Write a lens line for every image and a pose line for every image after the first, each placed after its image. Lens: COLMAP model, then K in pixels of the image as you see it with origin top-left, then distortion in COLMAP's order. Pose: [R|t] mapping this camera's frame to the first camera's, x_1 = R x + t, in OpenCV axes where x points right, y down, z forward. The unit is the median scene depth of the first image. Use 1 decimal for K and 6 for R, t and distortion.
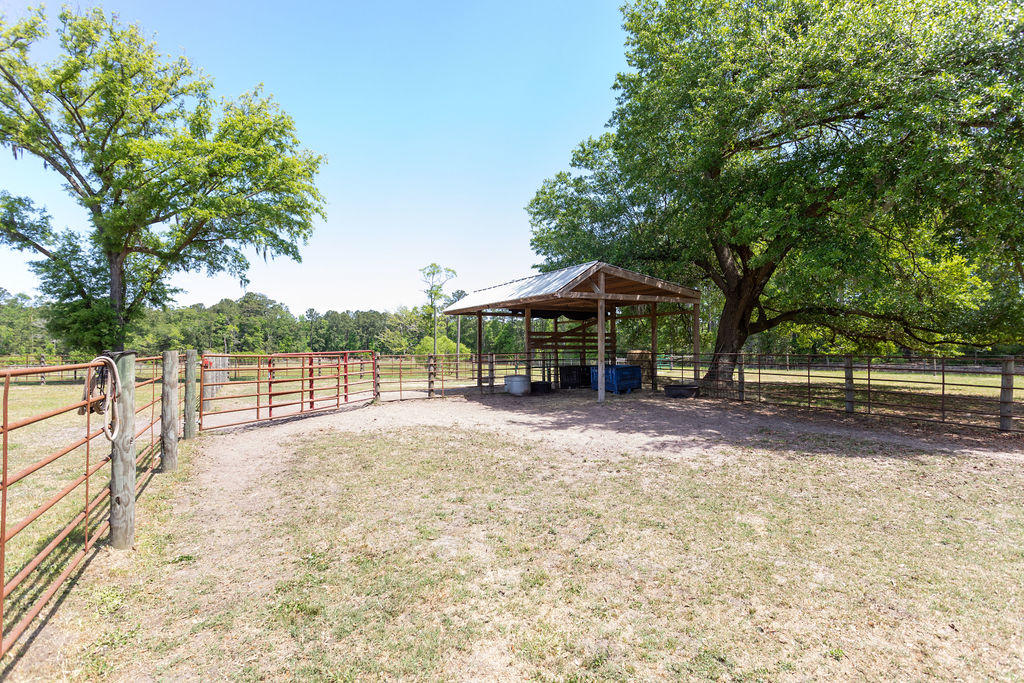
lens RADIAL K [[504.2, 0, 511.4], [0, 504.2, 344.7], [0, 0, 1]] dist [0.005162, -0.001012]
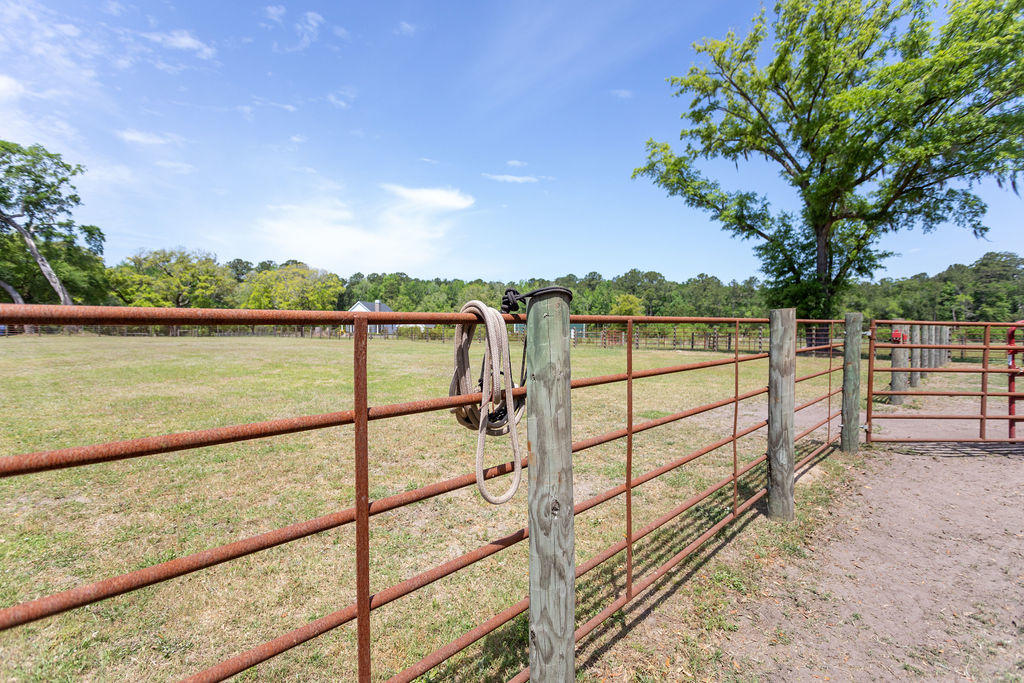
lens RADIAL K [[504.2, 0, 511.8], [0, 504.2, 342.2], [0, 0, 1]] dist [0.005162, -0.001012]
pose [[0.330305, 0.028305, -0.943450, -0.043919], [0.014099, 0.999291, 0.034917, 0.004620], [0.943769, -0.024835, 0.329672, 0.096270]]
